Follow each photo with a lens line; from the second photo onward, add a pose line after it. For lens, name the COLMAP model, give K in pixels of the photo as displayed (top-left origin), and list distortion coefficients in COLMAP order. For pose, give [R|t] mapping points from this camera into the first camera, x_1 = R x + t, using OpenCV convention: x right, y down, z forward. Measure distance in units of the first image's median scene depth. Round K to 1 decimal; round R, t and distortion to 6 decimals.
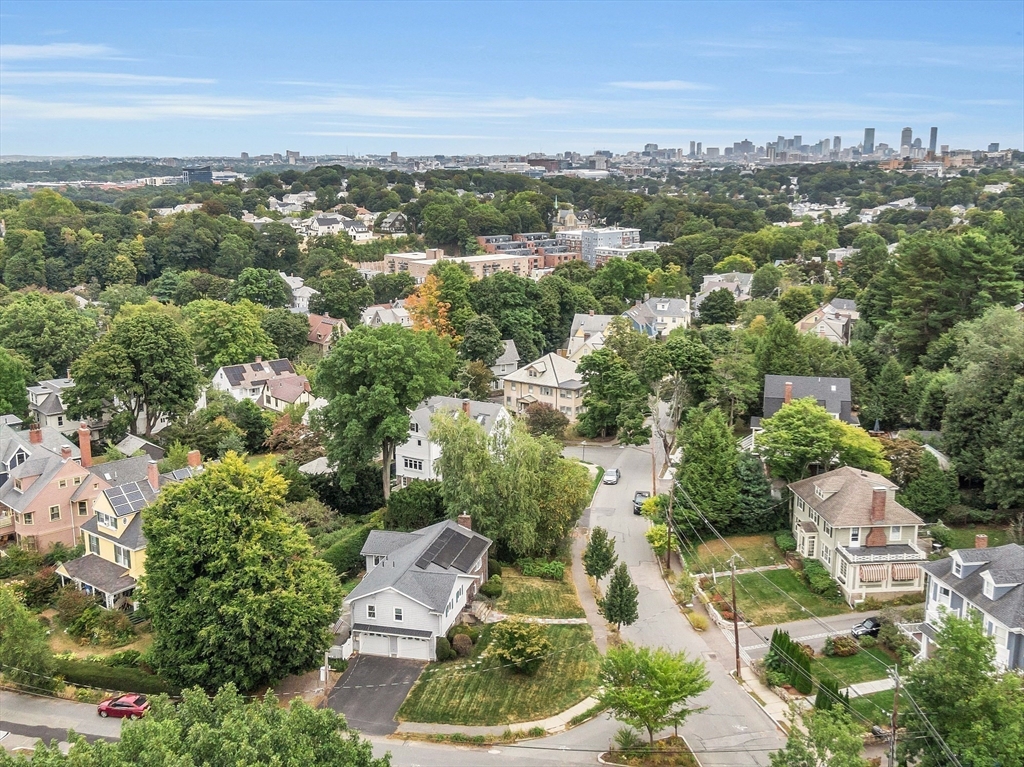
lens RADIAL K [[1051.6, 0, 512.0], [0, 1051.6, 383.5], [0, 0, 1]] dist [0.023717, -0.008125]
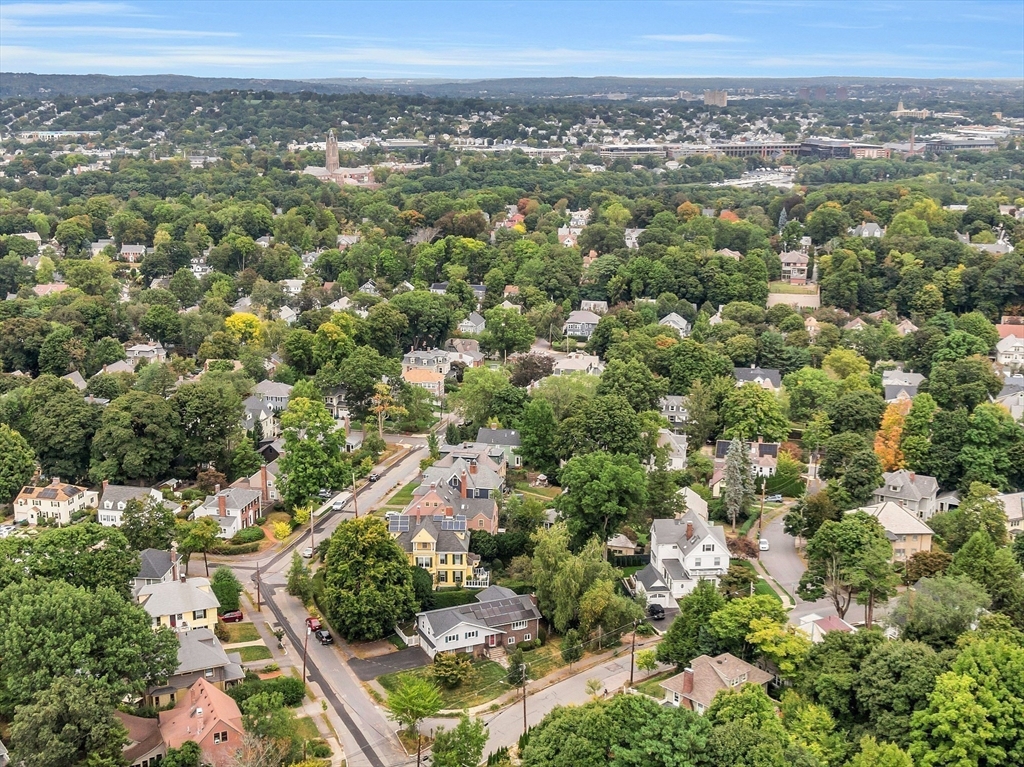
lens RADIAL K [[1260.5, 0, 513.9], [0, 1260.5, 381.9], [0, 0, 1]] dist [0.023330, -0.008413]
pose [[0.612296, 0.190777, -0.767266, 0.334287], [-0.170805, 0.979453, 0.107230, -0.096234], [0.771958, 0.065397, 0.632301, -0.053023]]
